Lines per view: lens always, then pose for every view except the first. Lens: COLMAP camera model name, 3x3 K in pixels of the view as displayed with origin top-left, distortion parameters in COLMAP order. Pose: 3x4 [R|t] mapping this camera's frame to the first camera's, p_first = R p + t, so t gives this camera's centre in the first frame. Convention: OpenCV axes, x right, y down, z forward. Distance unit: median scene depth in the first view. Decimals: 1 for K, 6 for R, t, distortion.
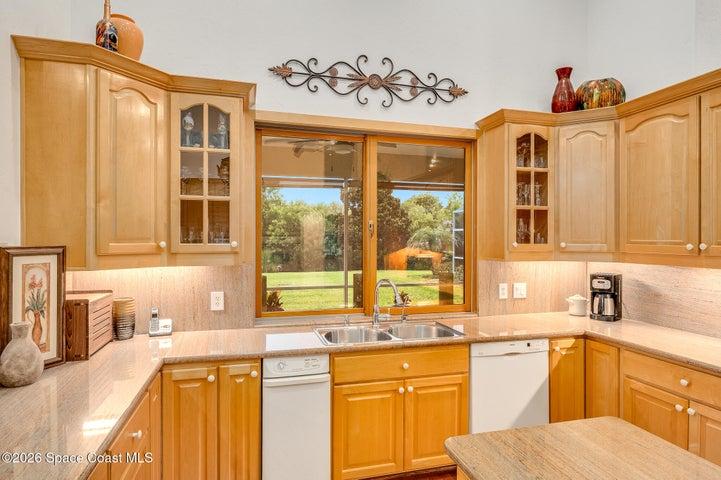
lens RADIAL K [[417.0, 0, 364.0], [0, 417.0, 240.0], [0, 0, 1]] dist [0.000745, -0.000701]
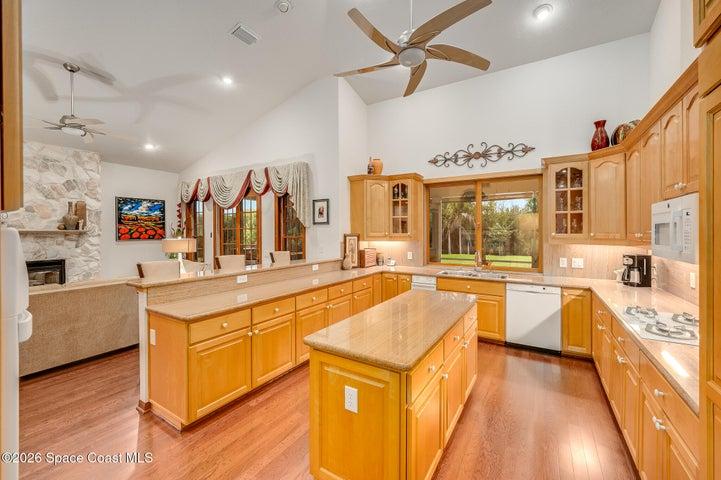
lens RADIAL K [[291.3, 0, 359.3], [0, 291.3, 235.0], [0, 0, 1]] dist [0.008207, 0.000218]
pose [[0.673376, 0.004274, -0.739288, 0.722763], [0.002544, 0.999964, 0.008098, 0.002317], [0.739296, -0.007334, 0.673341, -0.422967]]
